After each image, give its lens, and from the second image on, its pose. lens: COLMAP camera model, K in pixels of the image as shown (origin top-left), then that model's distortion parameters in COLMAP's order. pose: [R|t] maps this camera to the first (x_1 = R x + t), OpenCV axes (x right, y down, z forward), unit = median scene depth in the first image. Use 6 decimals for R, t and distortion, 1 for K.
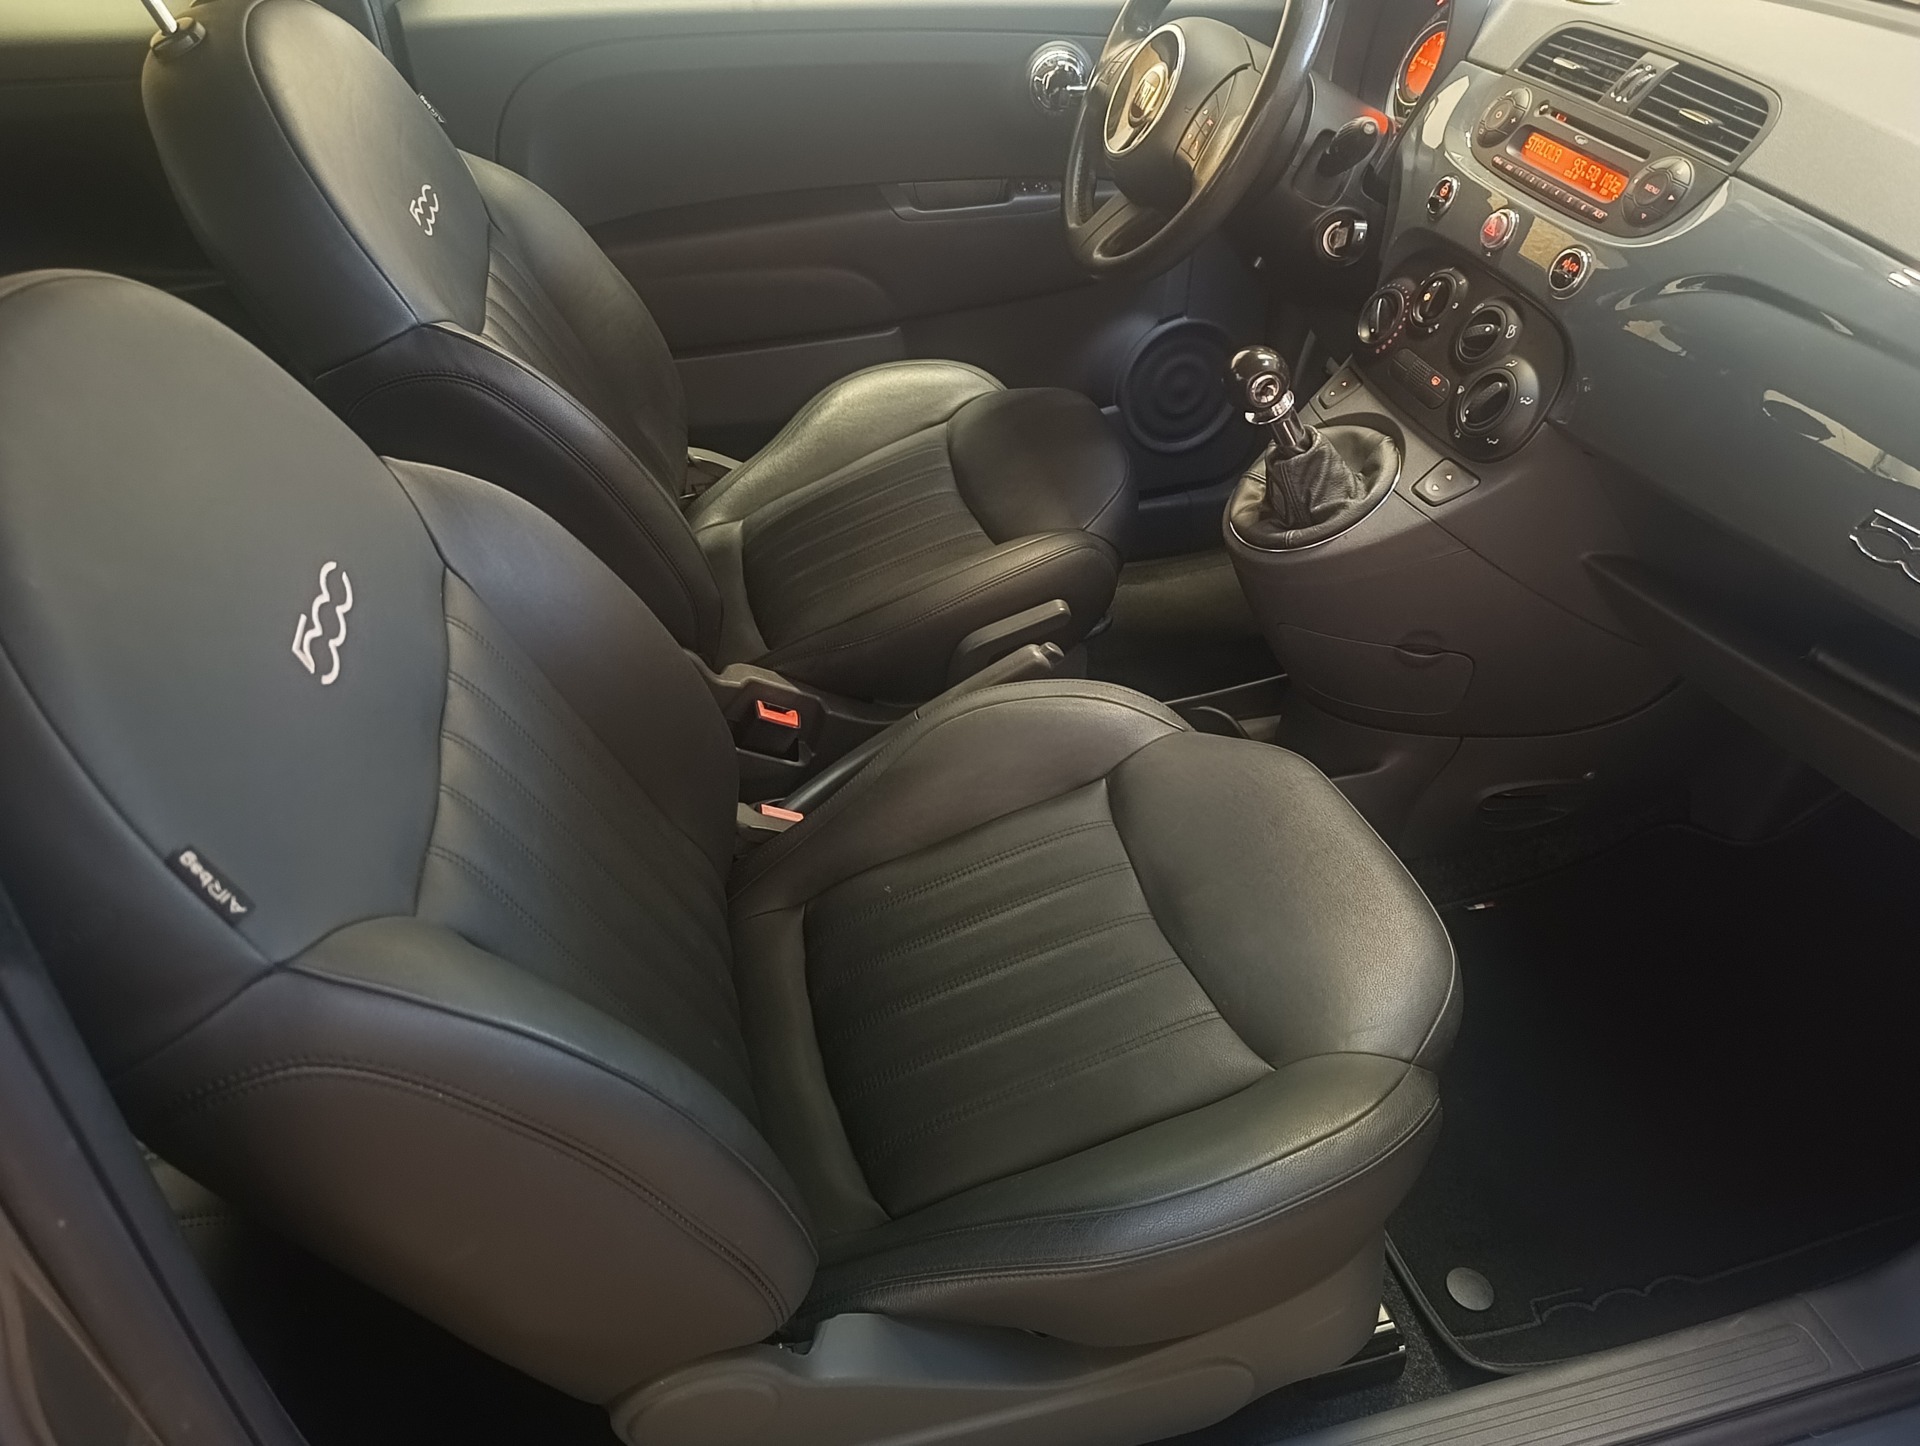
lens RADIAL K [[1310.5, 0, 960.0], [0, 1310.5, 723.0], [0, 0, 1]] dist [0.031720, -0.026596]
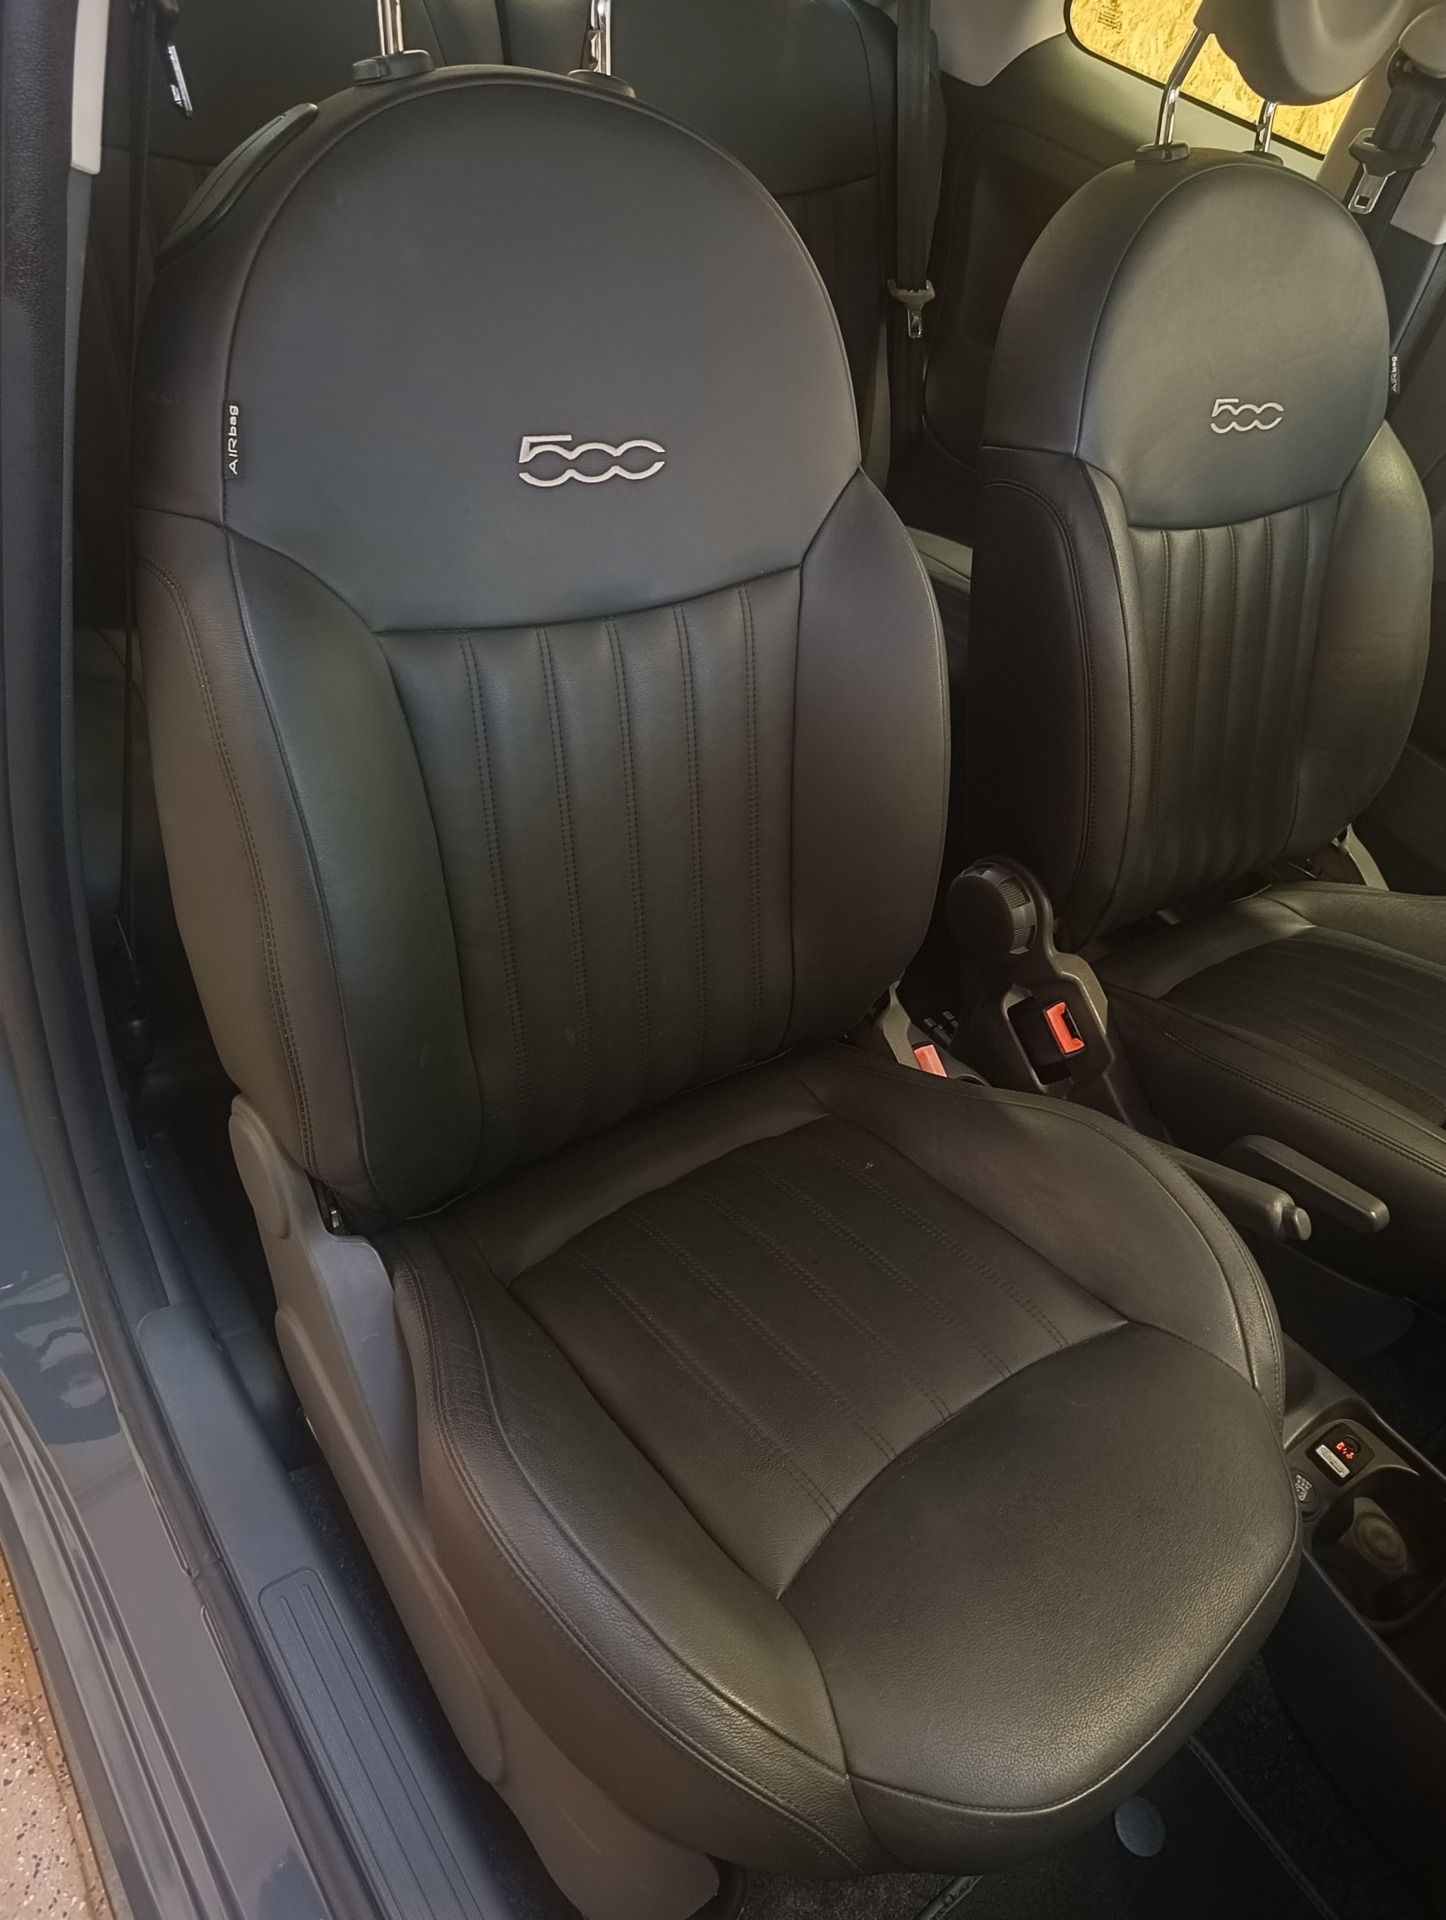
lens RADIAL K [[1310.5, 0, 723.0], [0, 1310.5, 960.0], [0, 0, 1]] dist [0.031720, -0.026596]
pose [[0.372381, 0.694290, -0.615869, 0.346195], [-0.738405, 0.623639, 0.256578, -0.111133], [0.562220, 0.359215, 0.744898, 0.215330]]
